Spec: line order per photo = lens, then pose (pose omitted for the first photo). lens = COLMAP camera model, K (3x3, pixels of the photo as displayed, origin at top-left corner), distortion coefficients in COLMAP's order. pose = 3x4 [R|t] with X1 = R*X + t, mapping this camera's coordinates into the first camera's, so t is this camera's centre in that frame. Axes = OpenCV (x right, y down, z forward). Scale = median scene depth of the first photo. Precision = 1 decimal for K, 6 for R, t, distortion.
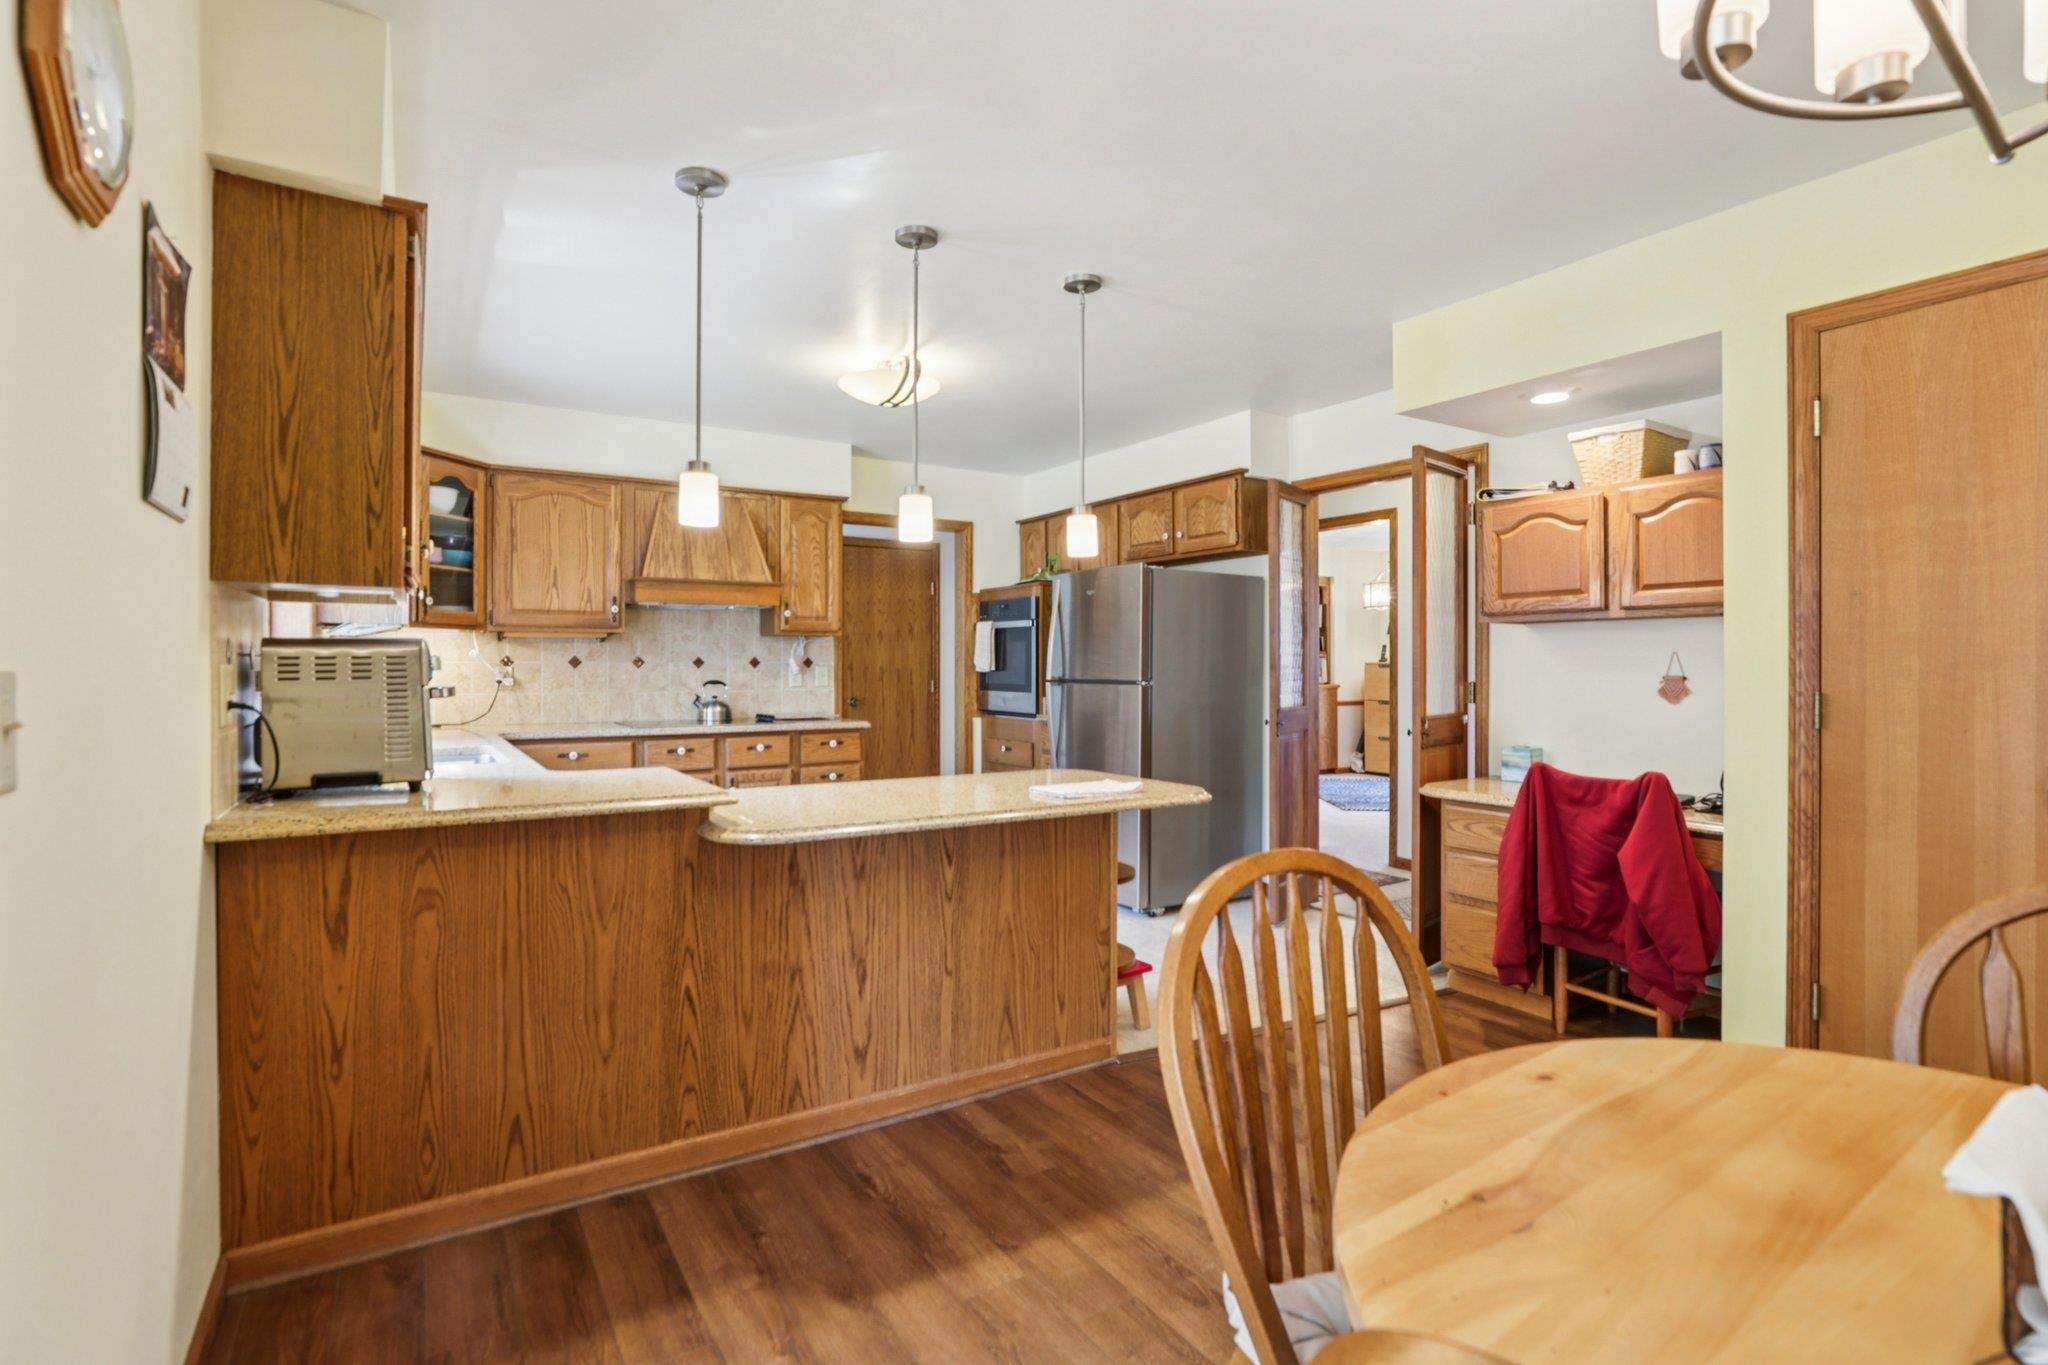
lens RADIAL K [[935.3, 0, 997.1], [0, 935.3, 669.0], [0, 0, 1]] dist [-0.034740, 0.013076]
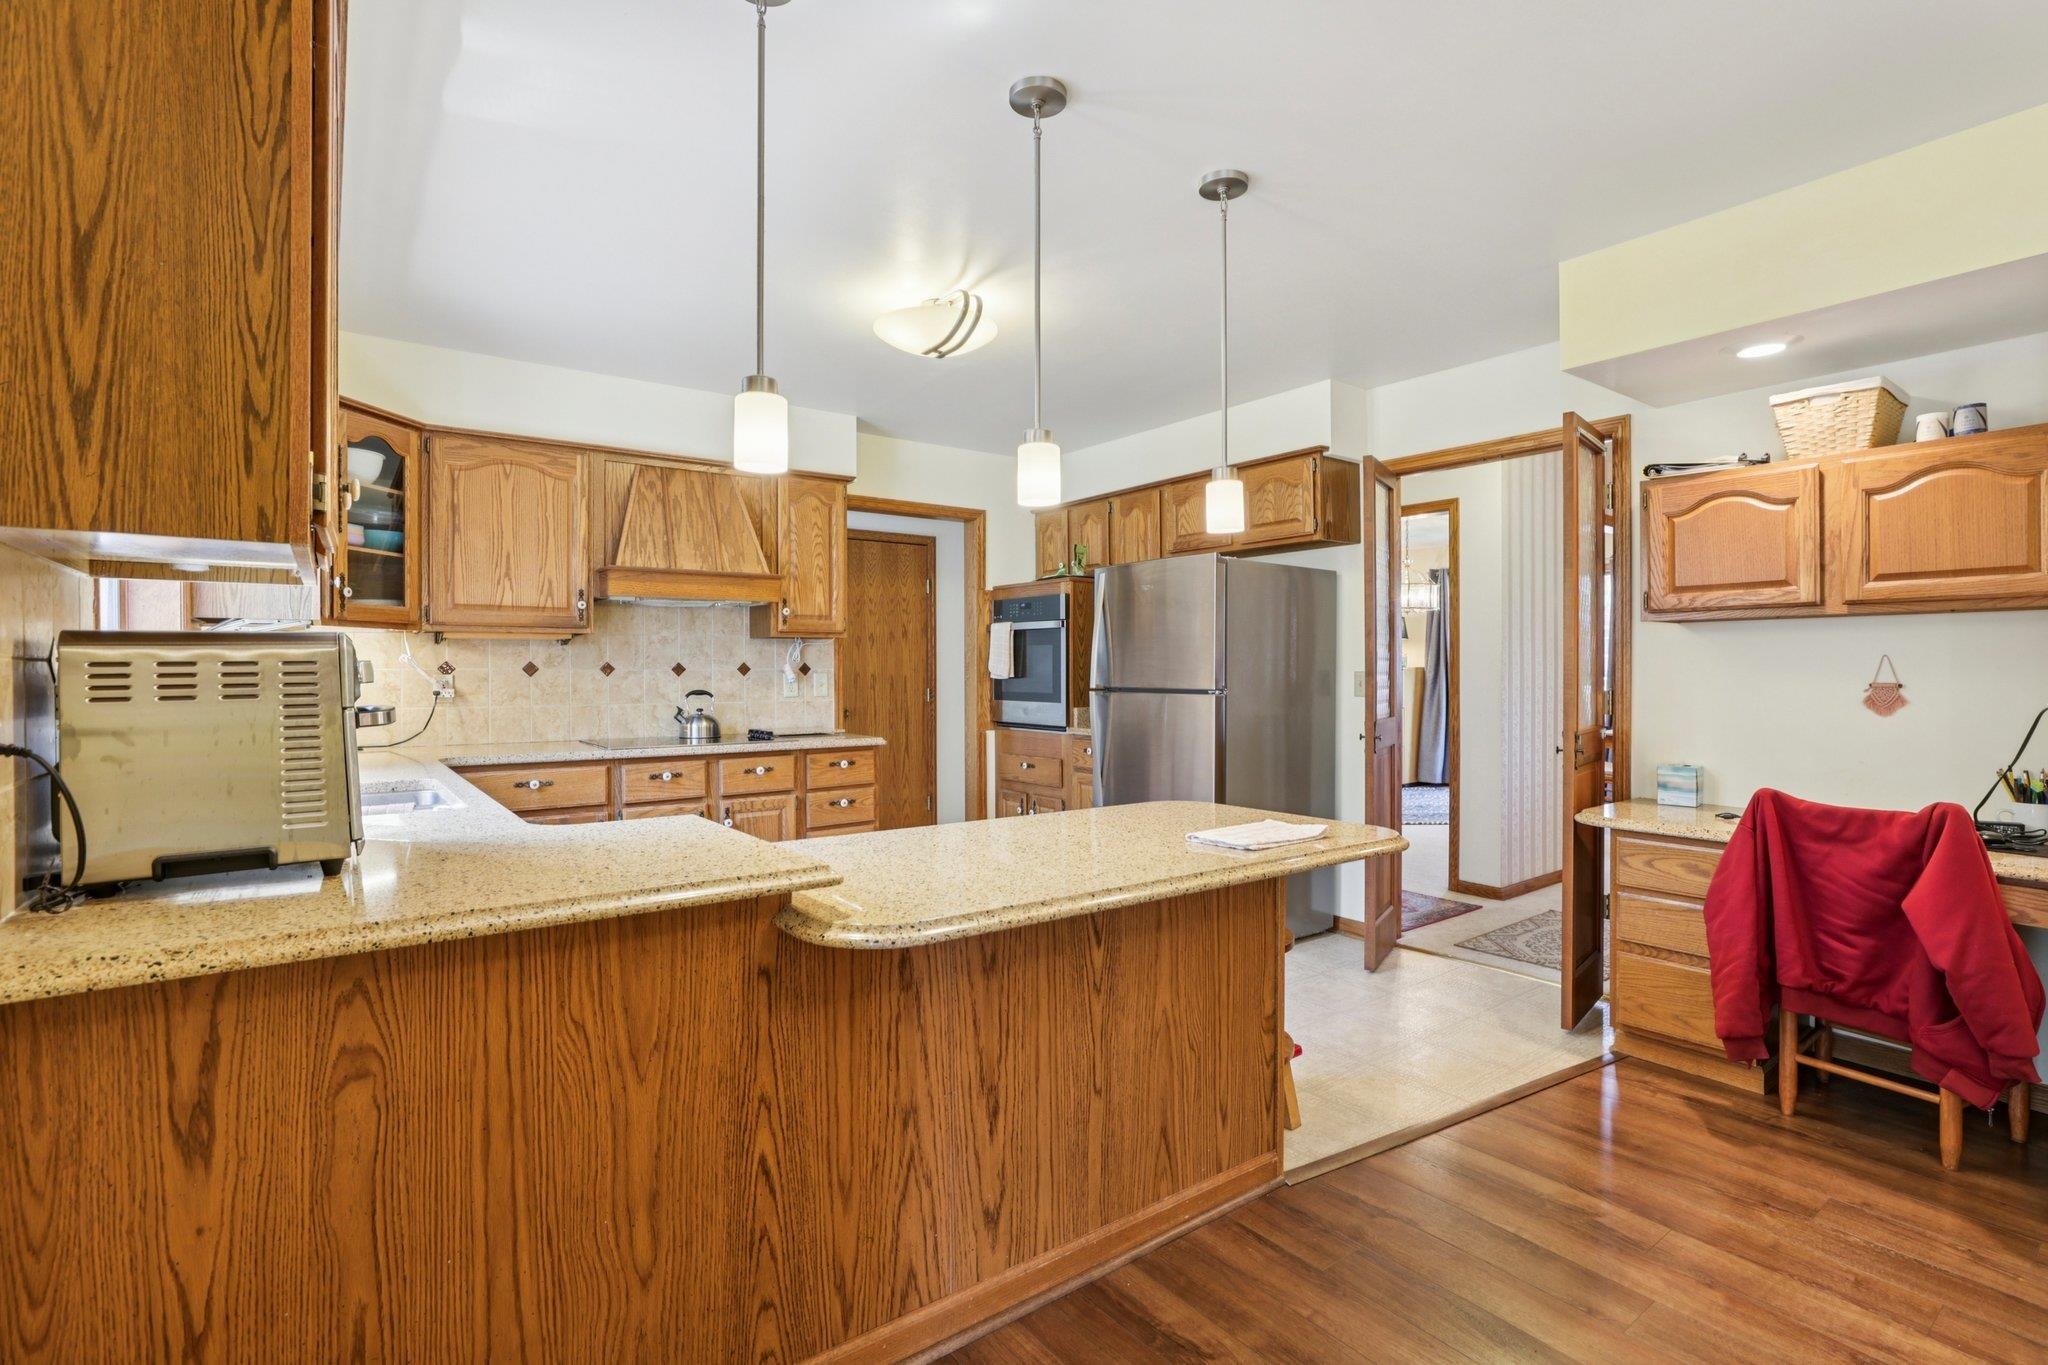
lens RADIAL K [[935.3, 0, 1006.6], [0, 935.3, 678.8], [0, 0, 1]] dist [-0.034740, 0.013076]
pose [[0.997180, -0.002987, 0.074987, -0.118844], [0.002669, 0.999987, 0.004342, -0.001832], [-0.074999, -0.004130, 0.997175, 0.185262]]
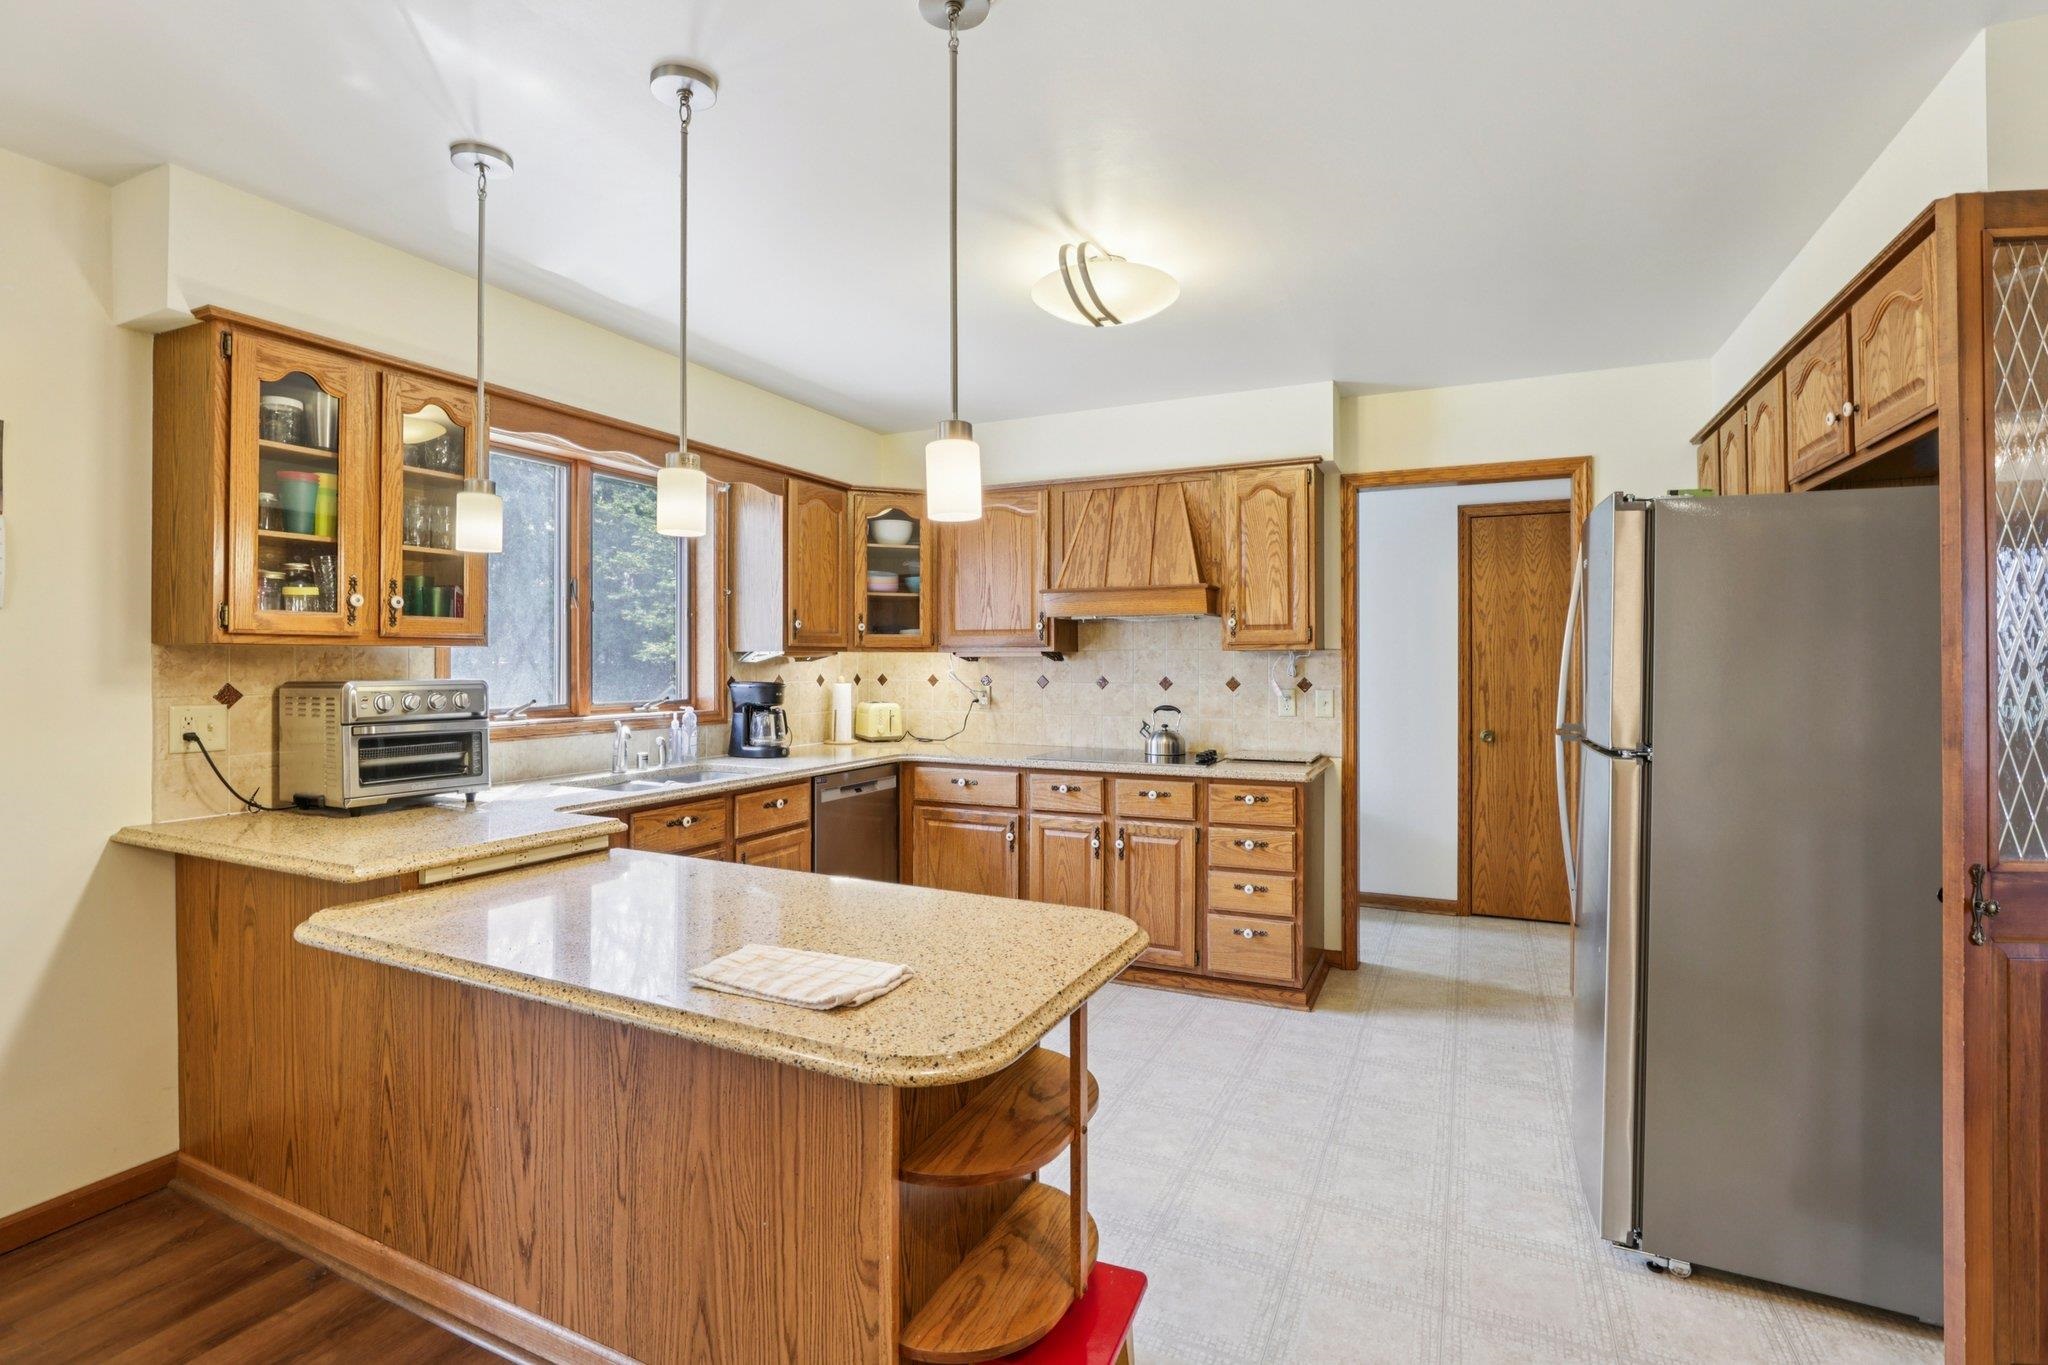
lens RADIAL K [[935.3, 0, 1035.0], [0, 935.3, 659.3], [0, 0, 1]] dist [-0.034740, 0.013076]
pose [[0.556737, -0.002329, -0.830685, 0.431851], [-0.003935, 0.999977, -0.005442, -0.032482], [0.830679, 0.006299, 0.556715, 0.588979]]
